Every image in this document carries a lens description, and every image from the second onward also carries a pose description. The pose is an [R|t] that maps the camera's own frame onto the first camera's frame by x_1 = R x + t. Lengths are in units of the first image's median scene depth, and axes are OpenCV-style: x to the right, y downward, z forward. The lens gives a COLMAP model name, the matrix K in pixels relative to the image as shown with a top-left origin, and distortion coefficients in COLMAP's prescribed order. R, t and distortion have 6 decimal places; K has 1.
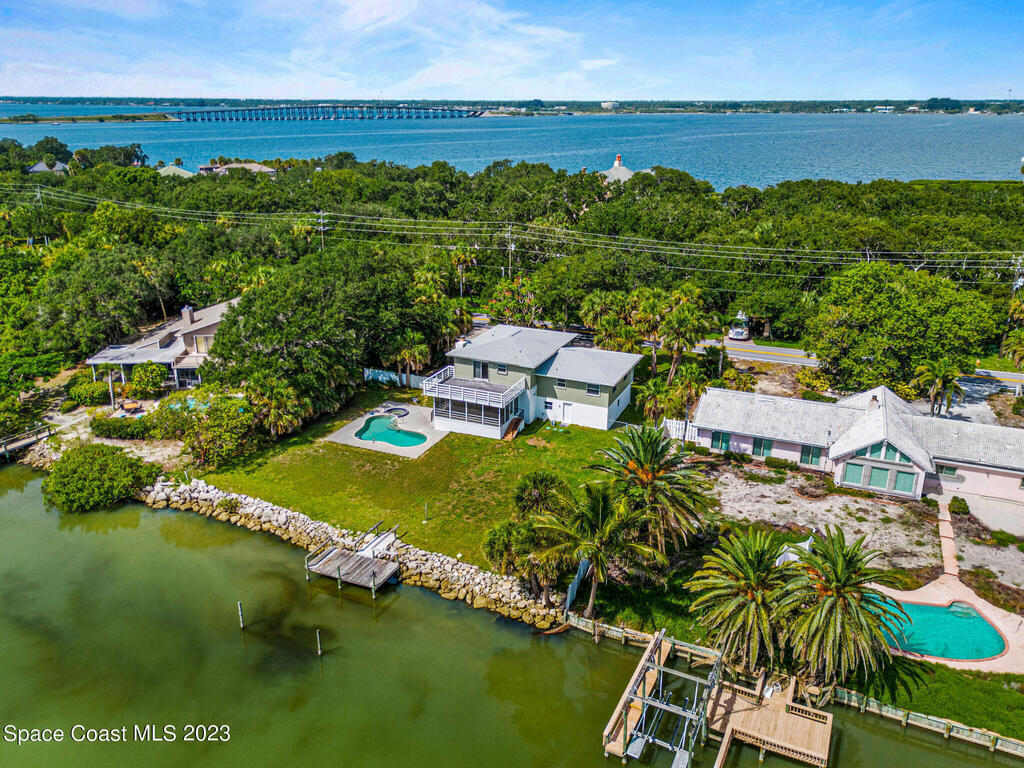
lens RADIAL K [[772.1, 0, 510.7], [0, 772.1, 366.6], [0, 0, 1]] dist [0.058229, -0.051259]
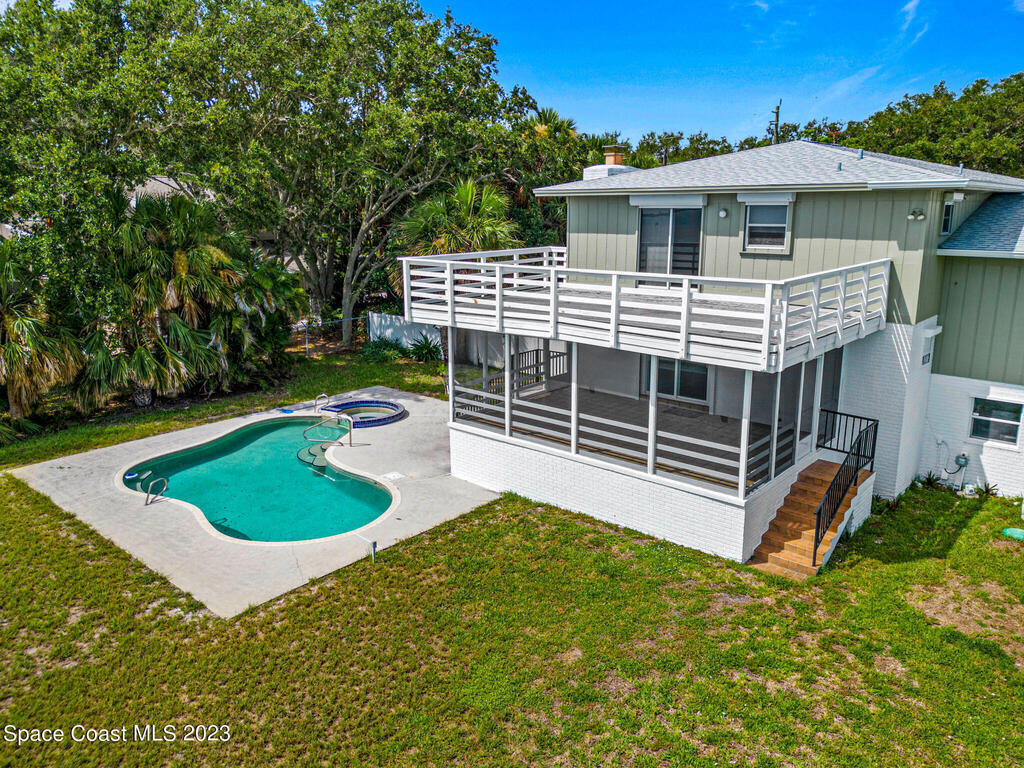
lens RADIAL K [[772.1, 0, 510.7], [0, 772.1, 366.6], [0, 0, 1]] dist [0.058229, -0.051259]
pose [[0.954230, 0.057463, -0.293500, -0.013706], [-0.090174, 0.990978, -0.099155, 0.069057], [0.285154, 0.121083, 0.950803, 0.775603]]
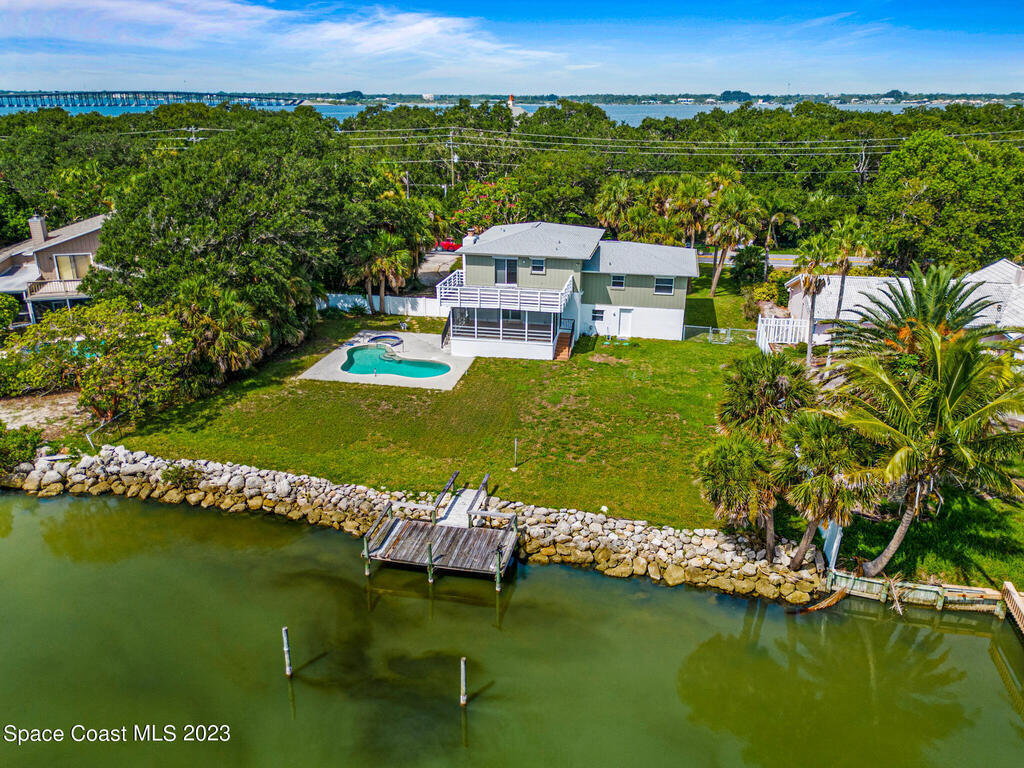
lens RADIAL K [[772.1, 0, 510.7], [0, 772.1, 366.6], [0, 0, 1]] dist [0.058229, -0.051259]
pose [[0.976060, -0.070019, 0.205923, -0.191704], [0.068490, 0.997546, 0.014552, 0.084187], [-0.206437, -0.000100, 0.978460, 0.295140]]
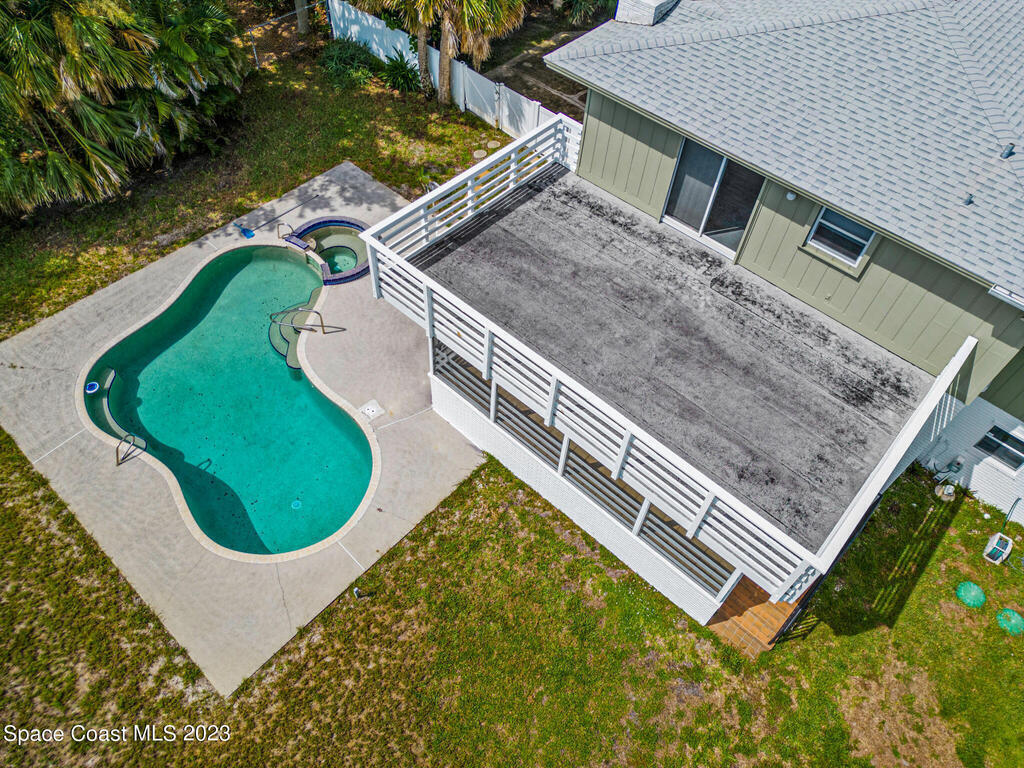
lens RADIAL K [[723.1, 0, 511.0], [0, 723.1, 376.7], [0, 0, 1]] dist [0.054934, -0.048025]
pose [[0.949926, 0.271106, -0.155378, -0.045964], [-0.145577, 0.823954, 0.547638, -0.047420], [0.276492, -0.497596, 0.822162, 0.835076]]
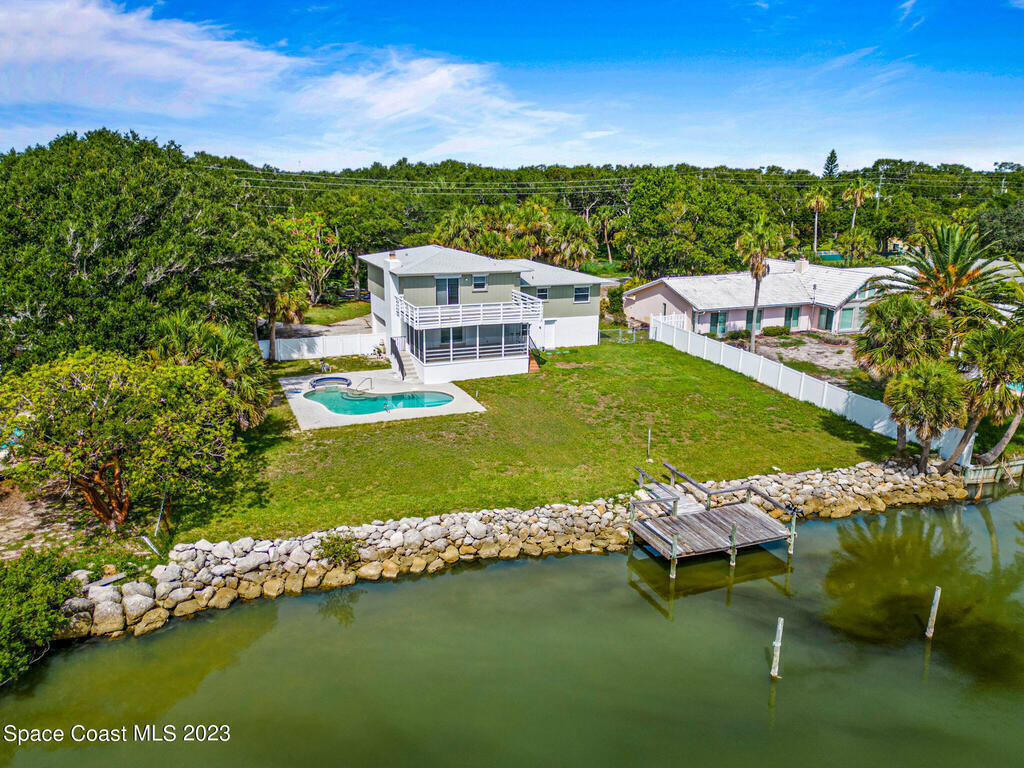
lens RADIAL K [[772.1, 0, 510.7], [0, 772.1, 366.6], [0, 0, 1]] dist [0.058229, -0.051259]
pose [[0.693007, -0.164587, 0.701892, -0.495639], [0.220310, 0.975366, 0.011193, 0.074545], [-0.686444, 0.146878, 0.712195, 0.490589]]
